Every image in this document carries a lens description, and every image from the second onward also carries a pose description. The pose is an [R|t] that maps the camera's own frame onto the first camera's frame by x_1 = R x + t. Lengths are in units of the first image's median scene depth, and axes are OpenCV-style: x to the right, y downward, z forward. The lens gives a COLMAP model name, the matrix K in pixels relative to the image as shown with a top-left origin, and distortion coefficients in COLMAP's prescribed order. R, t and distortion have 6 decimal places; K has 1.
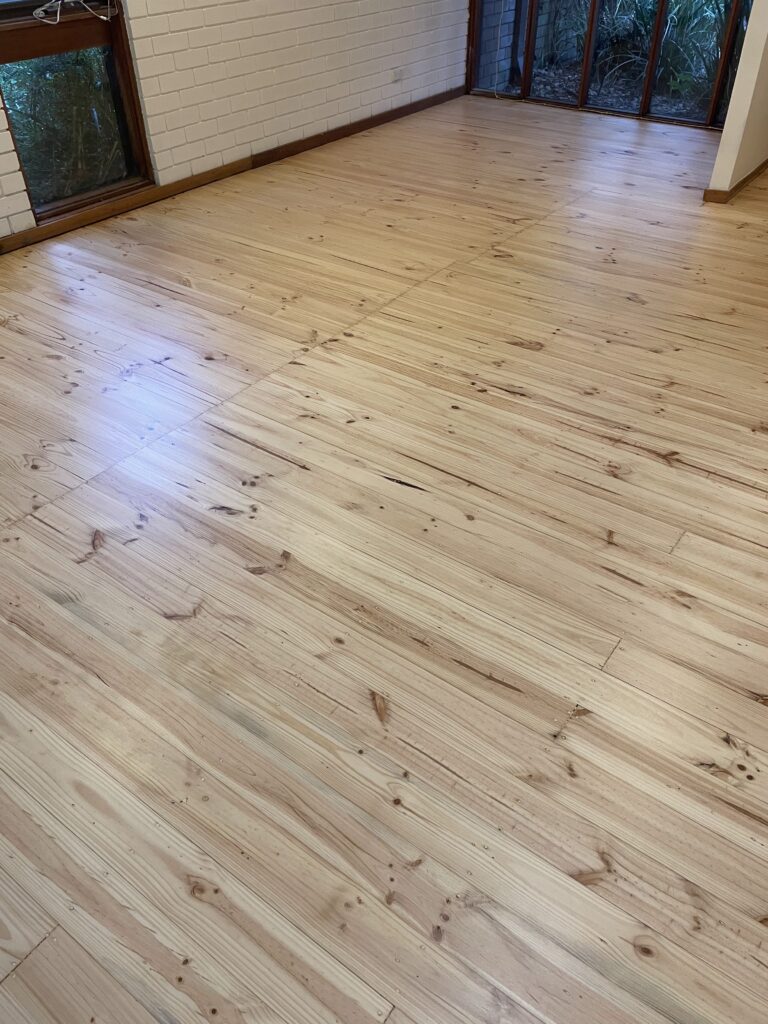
lens RADIAL K [[774.3, 0, 384.0], [0, 774.3, 512.0], [0, 0, 1]] dist [0.101319, -0.132192]
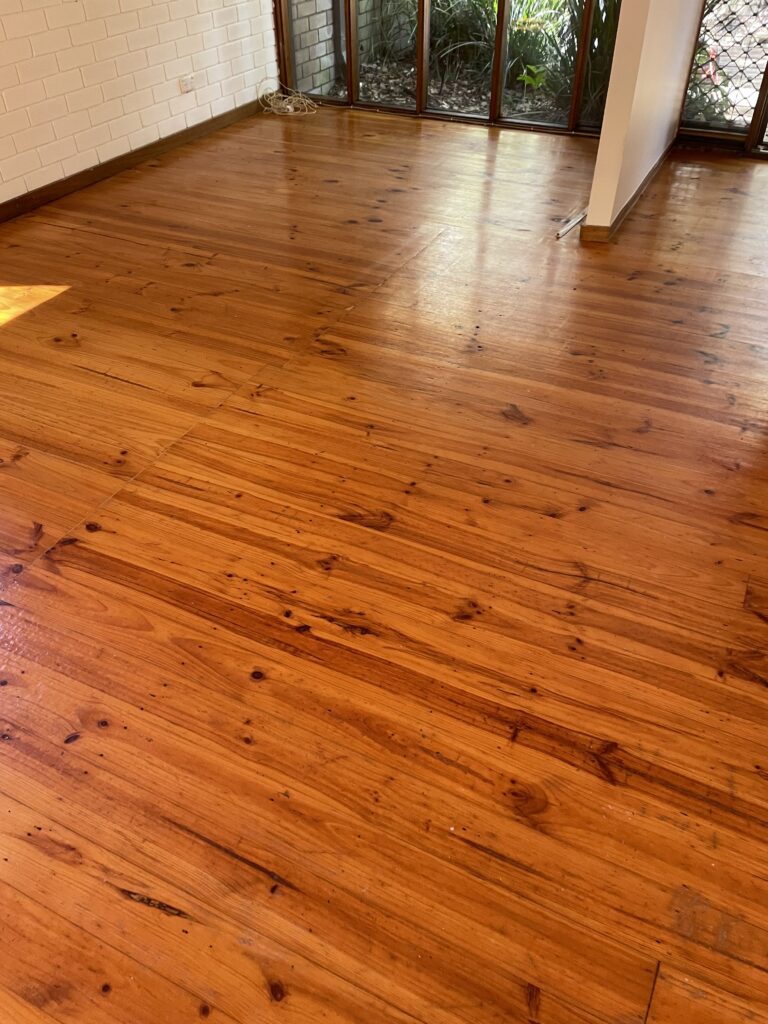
lens RADIAL K [[774.3, 0, 384.0], [0, 774.3, 512.0], [0, 0, 1]] dist [0.101319, -0.132192]
pose [[0.985301, -0.115302, 0.126044, 0.091264], [0.112579, 0.993233, 0.028538, -0.192216], [-0.128481, -0.013929, 0.991614, 0.274851]]
